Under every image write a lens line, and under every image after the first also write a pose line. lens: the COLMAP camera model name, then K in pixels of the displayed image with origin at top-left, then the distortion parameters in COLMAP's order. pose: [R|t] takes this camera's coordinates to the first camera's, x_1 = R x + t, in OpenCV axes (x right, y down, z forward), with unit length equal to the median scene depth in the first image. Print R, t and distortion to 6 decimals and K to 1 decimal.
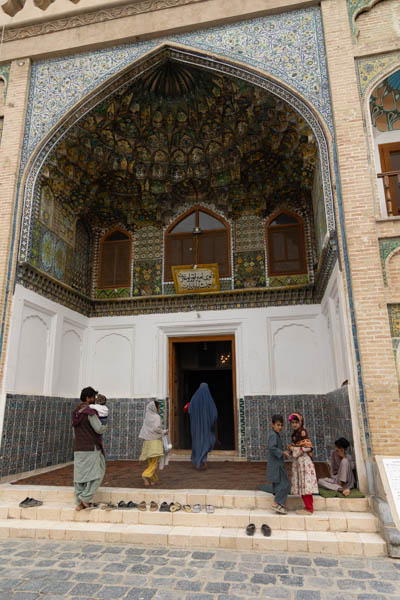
lens RADIAL K [[408.6, 0, 200.2], [0, 408.6, 301.6], [0, 0, 1]] dist [0.008969, 0.001216]
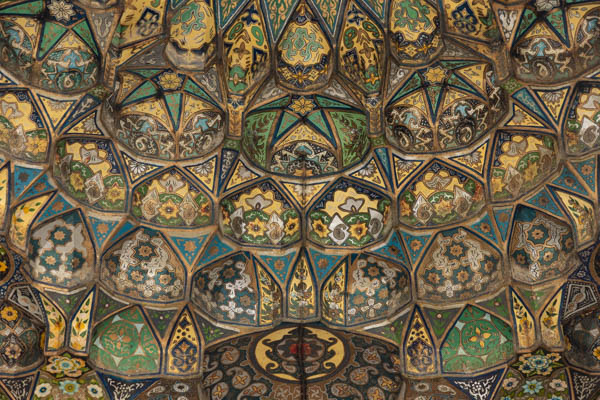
lens RADIAL K [[1793.1, 0, 299.8], [0, 1793.1, 199.7], [0, 0, 1]] dist [0.041140, 0.000000]
pose [[0.980588, 0.146441, 0.130394, -0.152573], [-0.069134, 0.880507, -0.468964, 0.058782], [-0.183489, 0.450846, 0.873539, 0.211561]]
